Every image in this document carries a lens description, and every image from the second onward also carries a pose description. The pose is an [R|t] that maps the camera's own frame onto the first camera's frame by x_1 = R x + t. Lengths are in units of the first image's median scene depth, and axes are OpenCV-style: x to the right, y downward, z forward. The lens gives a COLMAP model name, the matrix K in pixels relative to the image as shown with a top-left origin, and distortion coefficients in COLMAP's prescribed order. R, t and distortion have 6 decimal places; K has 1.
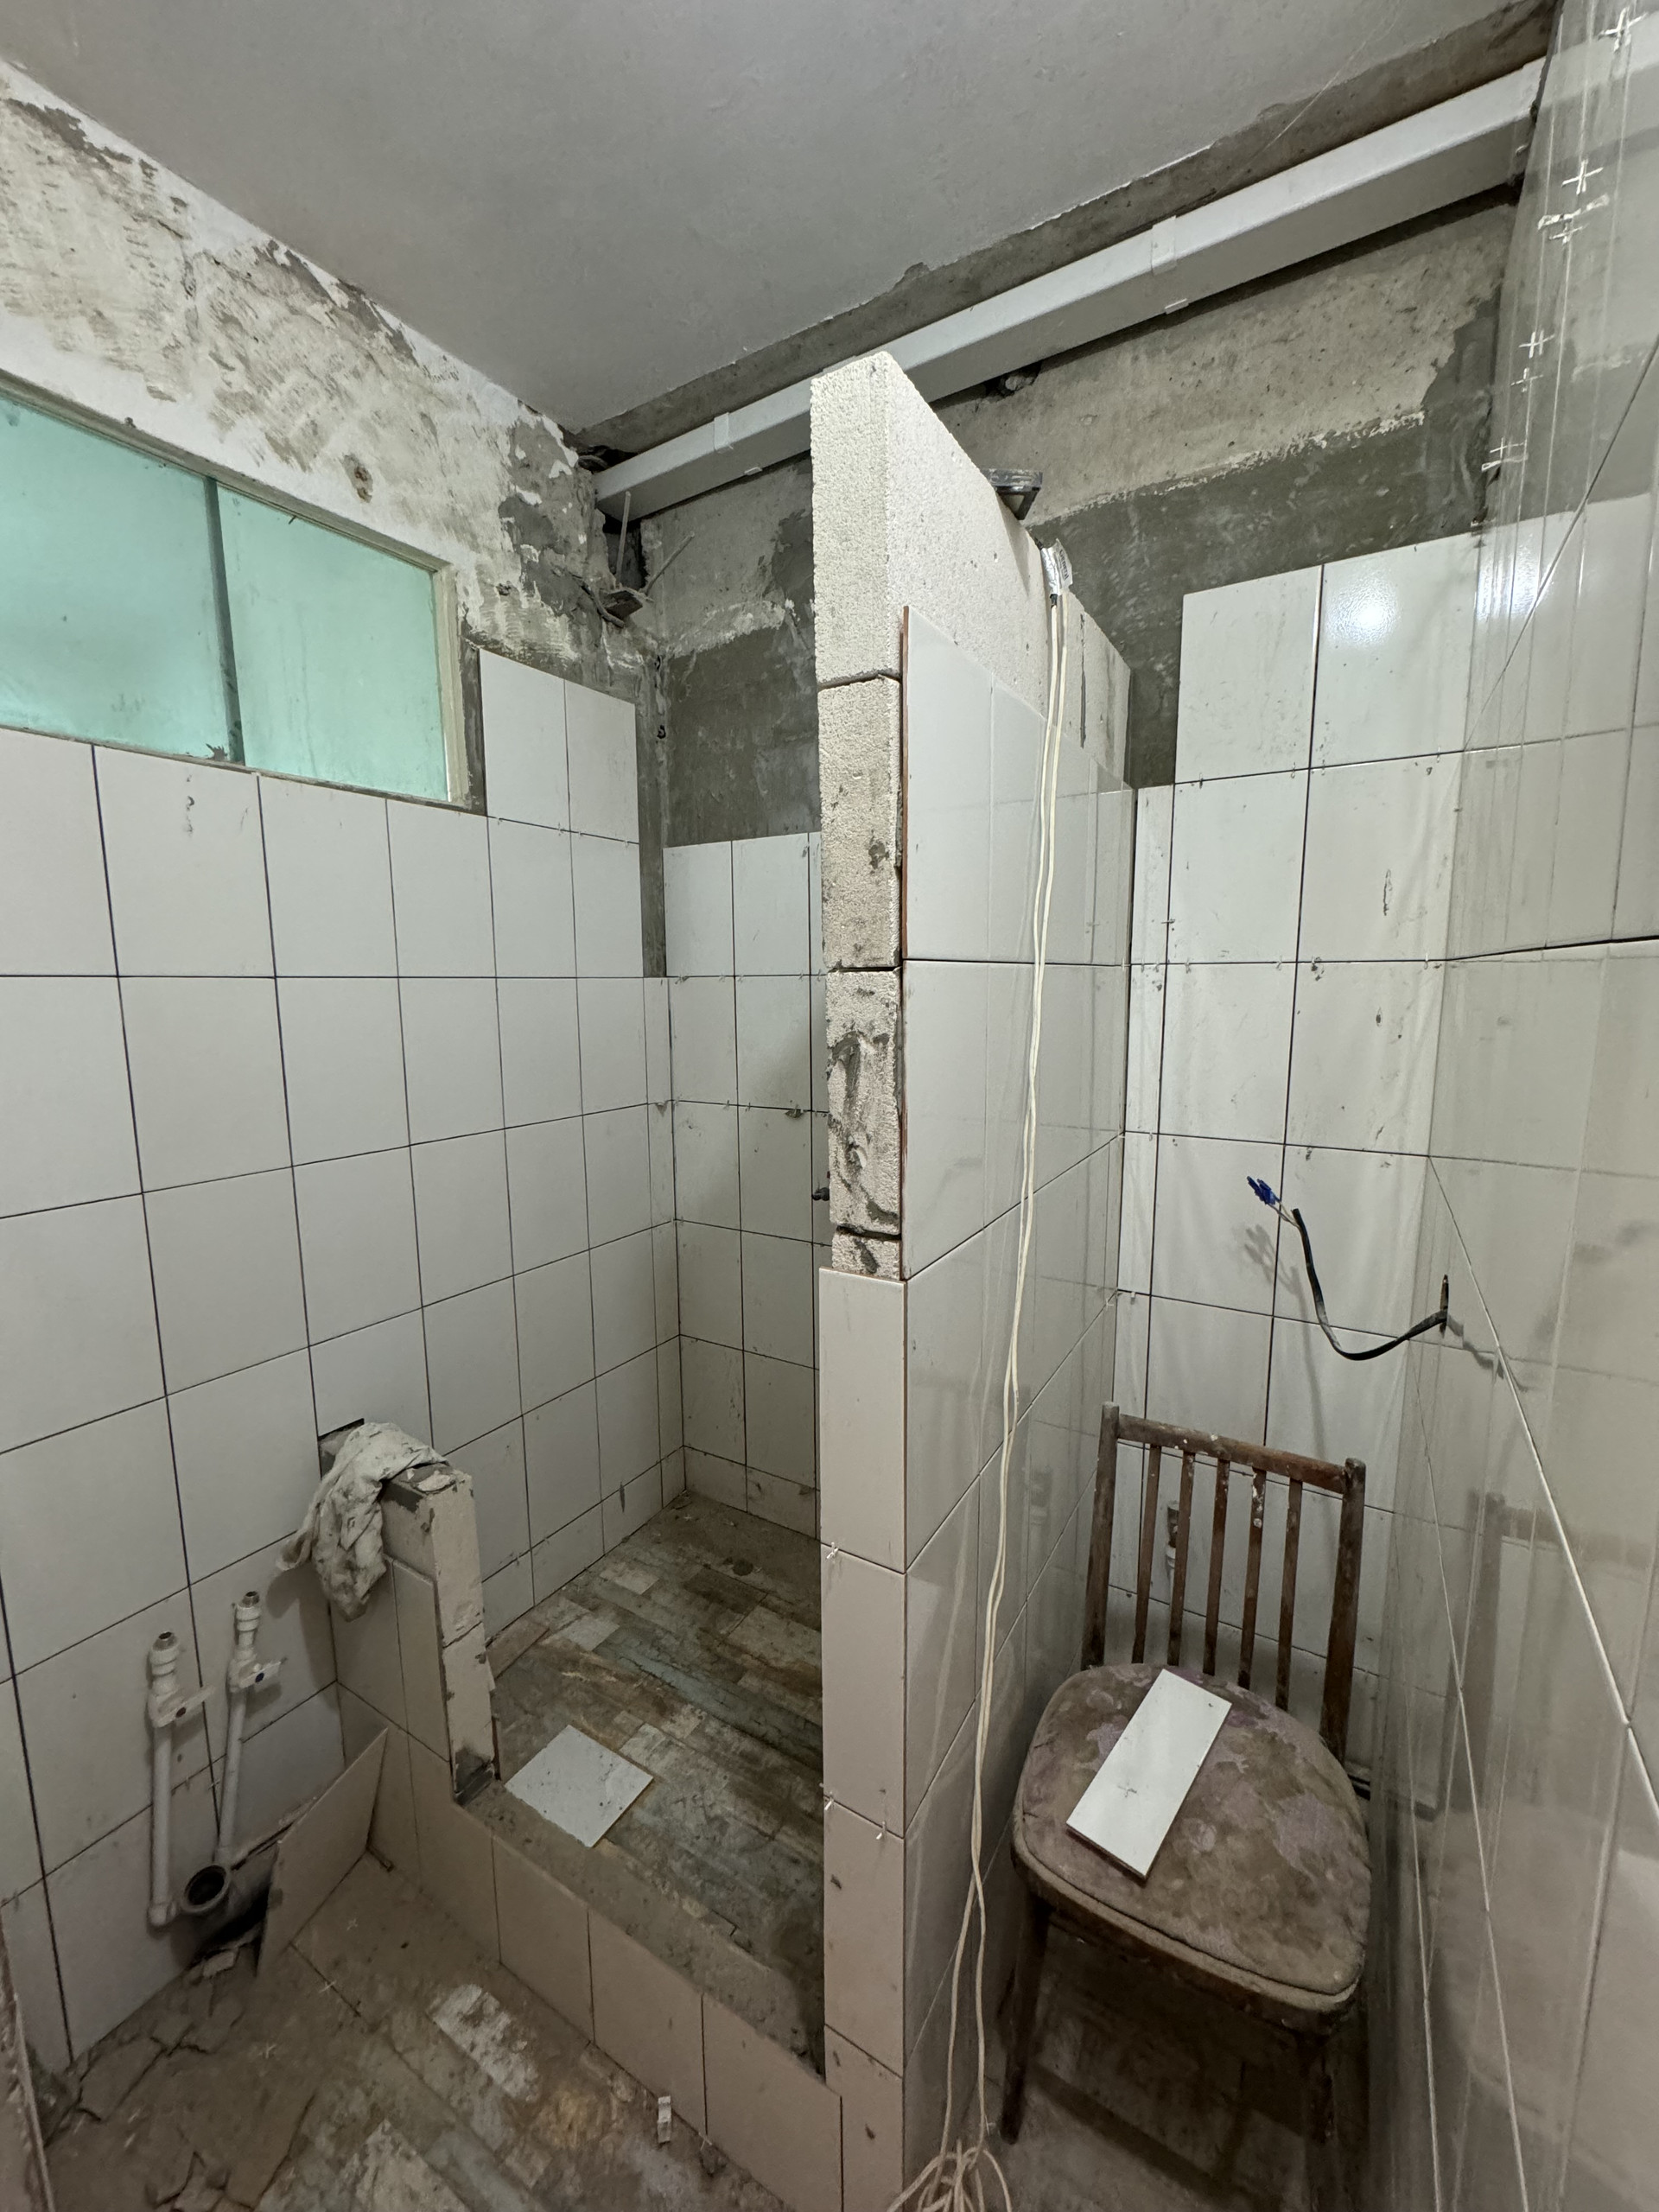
lens RADIAL K [[883.2, 0, 827.5], [0, 883.2, 1103.5], [0, 0, 1]] dist [0.000720, -0.000053]
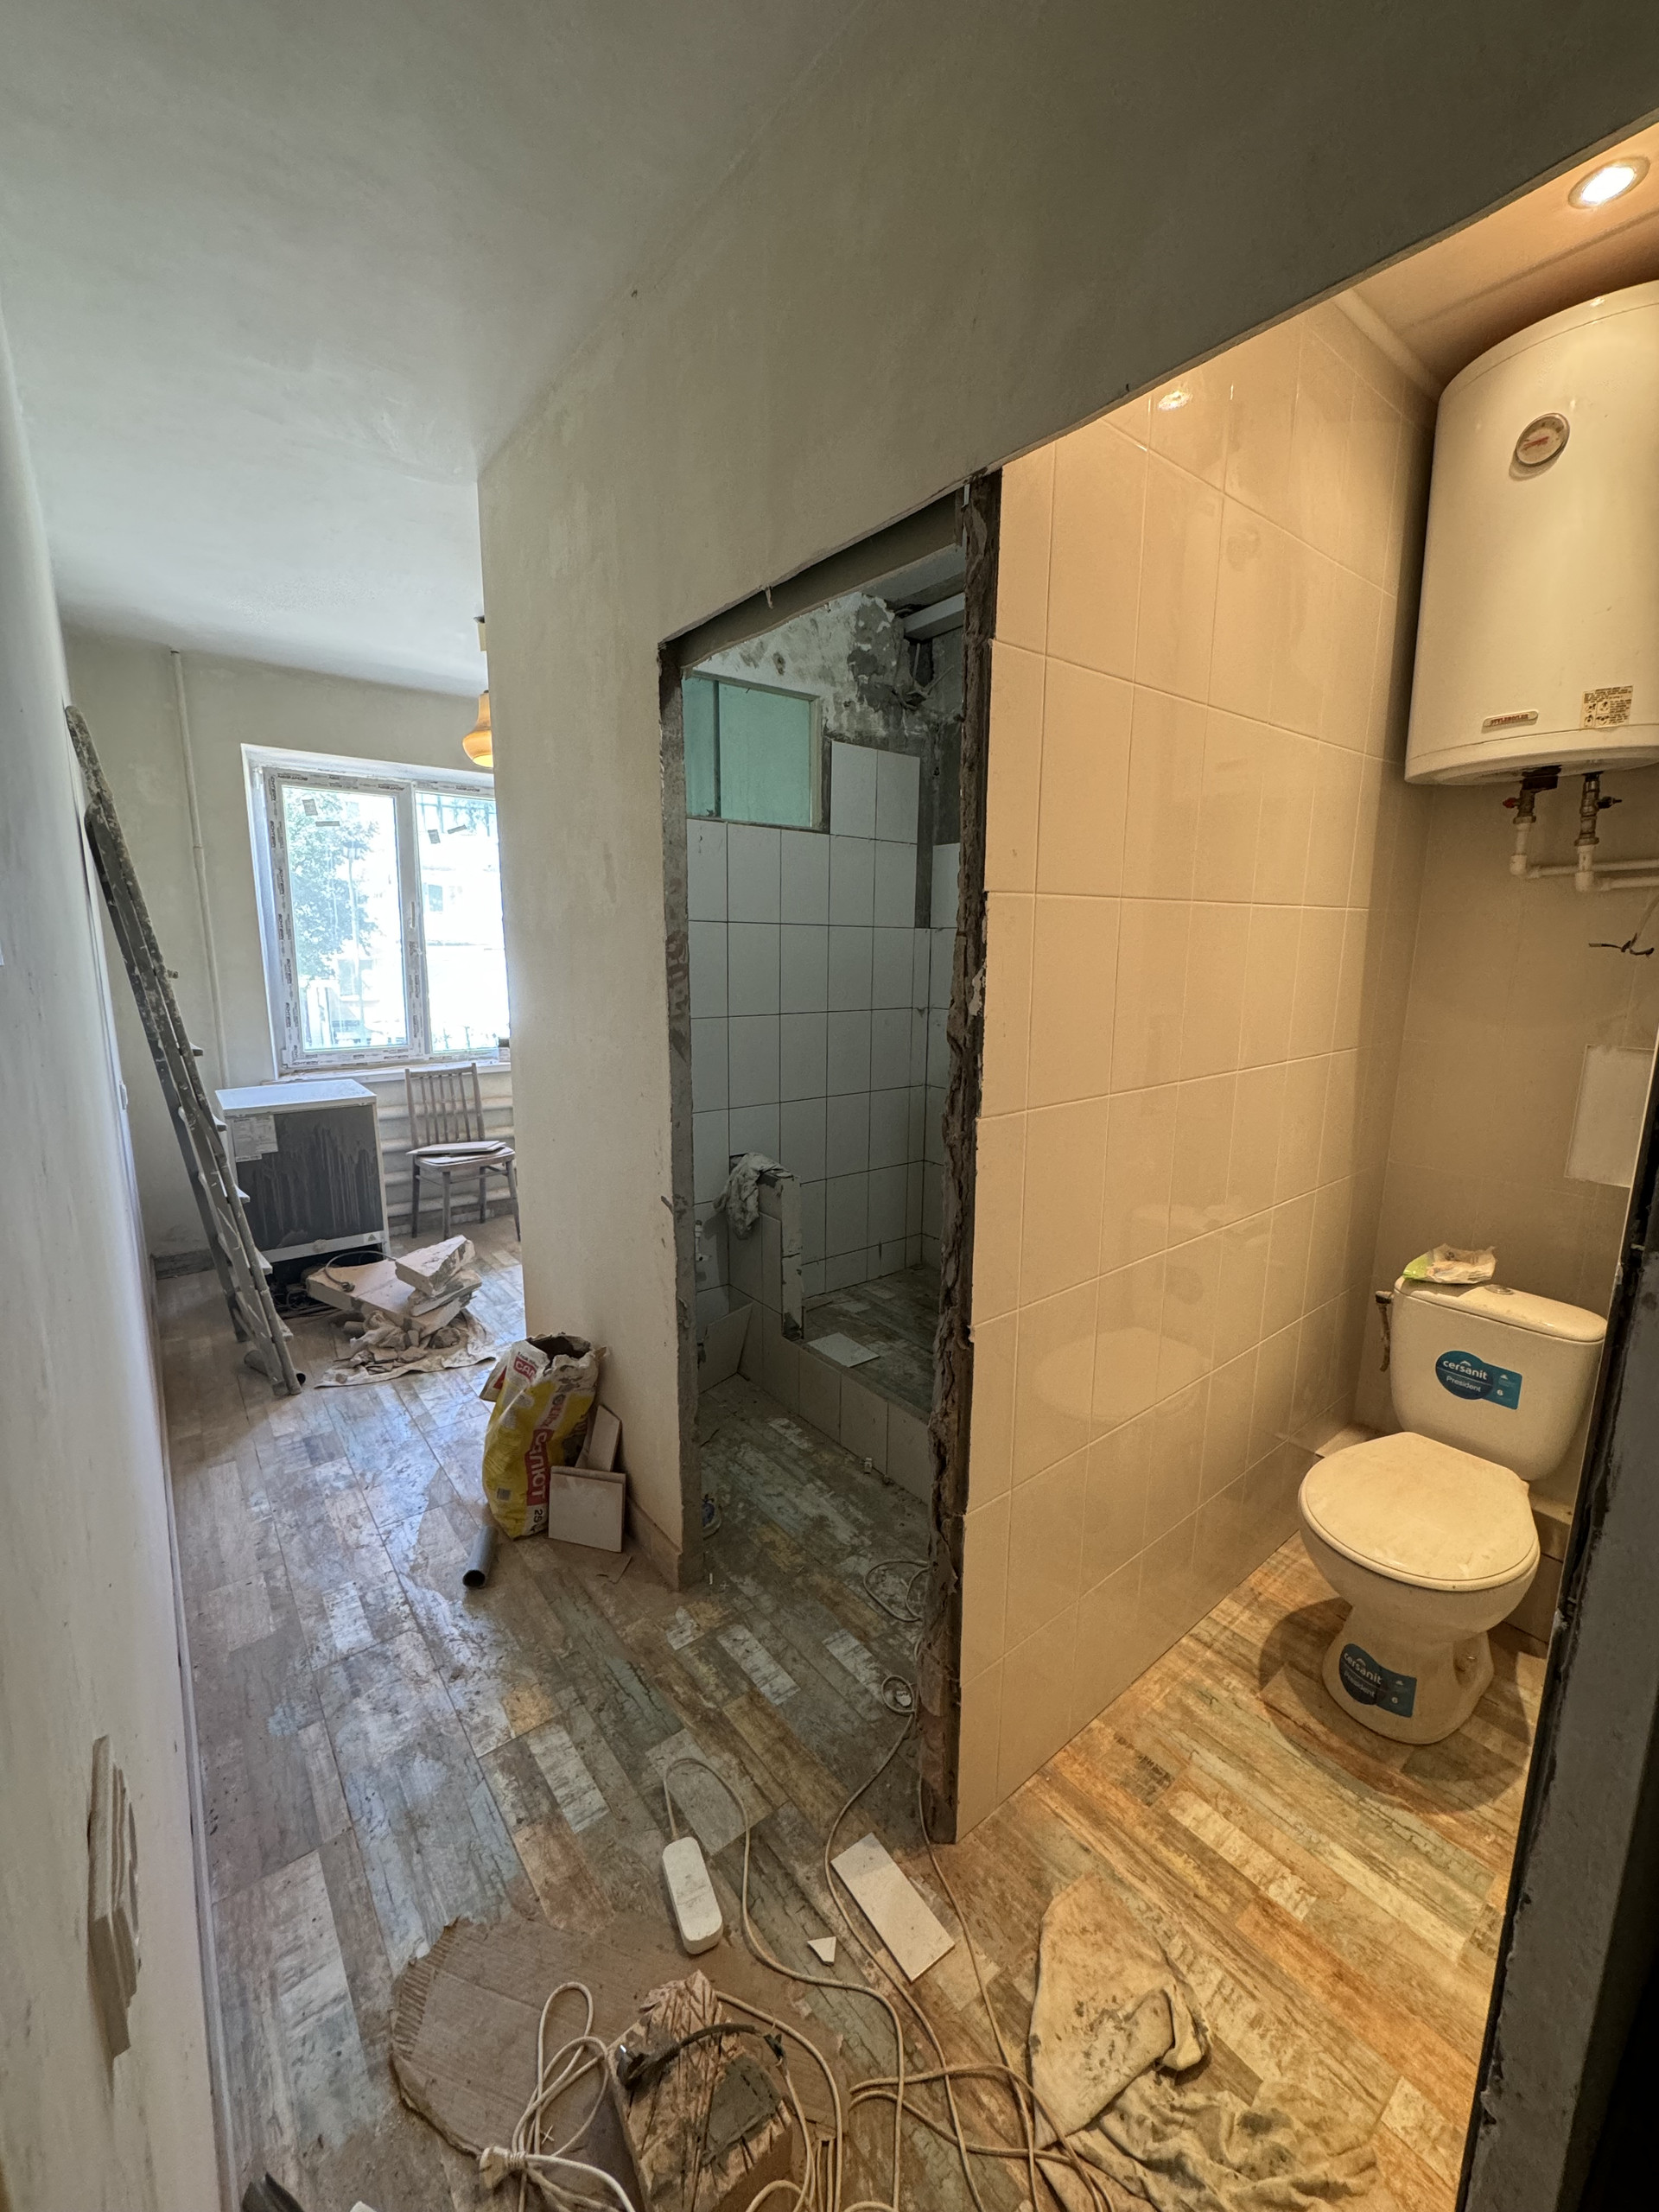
lens RADIAL K [[883.2, 0, 823.0], [0, 883.2, 1105.8], [0, 0, 1]] dist [0.000720, -0.000053]
pose [[0.936086, 0.078577, -0.342883, 0.260319], [-0.065414, 0.996614, 0.049809, 0.135909], [0.345636, -0.024196, 0.938057, -0.701884]]
